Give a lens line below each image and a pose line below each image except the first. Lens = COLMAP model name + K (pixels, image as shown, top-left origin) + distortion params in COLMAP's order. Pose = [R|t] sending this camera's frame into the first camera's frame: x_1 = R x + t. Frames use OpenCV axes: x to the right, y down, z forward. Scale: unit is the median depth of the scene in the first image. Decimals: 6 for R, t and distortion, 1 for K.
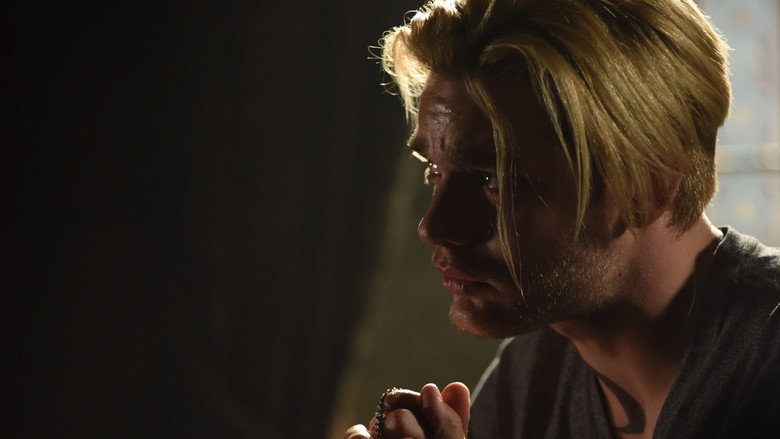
lens RADIAL K [[3304.5, 0, 390.0], [0, 3304.5, 219.5], [0, 0, 1]] dist [0.336591, 4.549520]
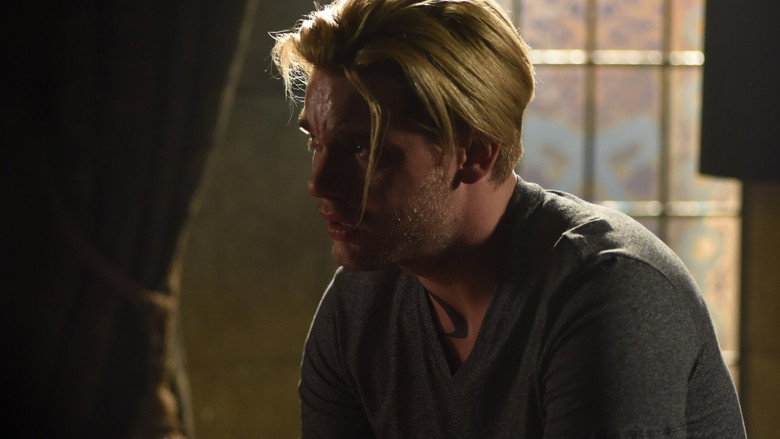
lens RADIAL K [[2996.1, 0, 390.0], [0, 2996.1, 219.5], [0, 0, 1]] dist [-0.165569, -0.442554]
pose [[0.997874, -0.000916, 0.065169, -0.035204], [-0.000675, 0.999702, 0.024387, -0.012315], [-0.065172, -0.024379, 0.997576, -0.205400]]
